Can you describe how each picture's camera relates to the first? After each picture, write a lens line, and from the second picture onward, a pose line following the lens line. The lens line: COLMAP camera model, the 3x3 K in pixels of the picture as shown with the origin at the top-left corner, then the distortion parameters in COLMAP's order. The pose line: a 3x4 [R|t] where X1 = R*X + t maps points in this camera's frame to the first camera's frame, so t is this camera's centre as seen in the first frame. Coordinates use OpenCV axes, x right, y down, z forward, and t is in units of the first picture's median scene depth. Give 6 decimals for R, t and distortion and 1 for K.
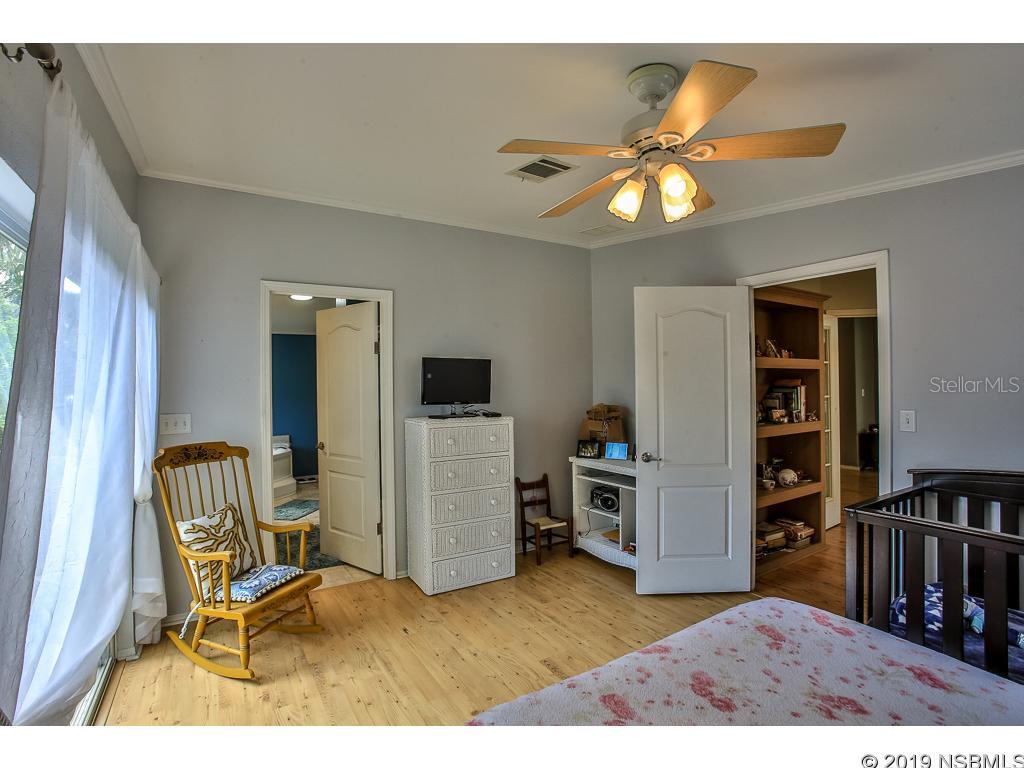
lens RADIAL K [[502.8, 0, 505.3], [0, 502.8, 382.2], [0, 0, 1]] dist [-0.072825, 0.035455]
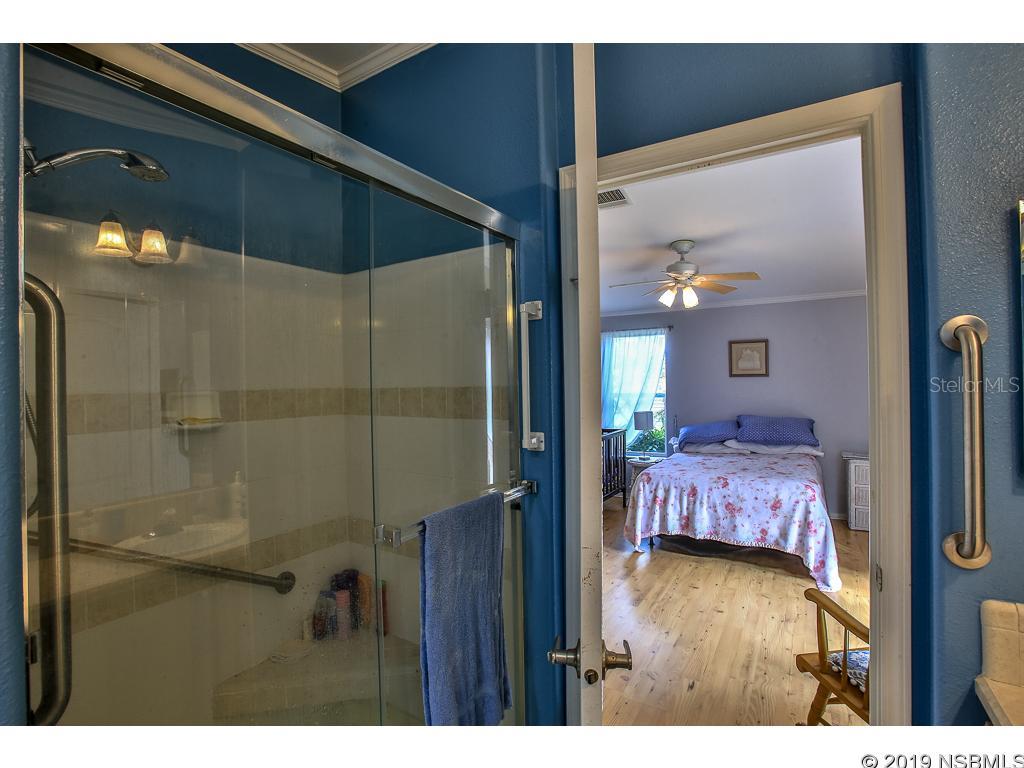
lens RADIAL K [[502.8, 0, 505.3], [0, 502.8, 382.2], [0, 0, 1]] dist [-0.072825, 0.035455]
pose [[-0.458443, 0.014401, 0.888607, -0.875719], [0.016121, 0.999839, -0.007887, 0.016809], [-0.888578, 0.010710, -0.458601, 1.841893]]
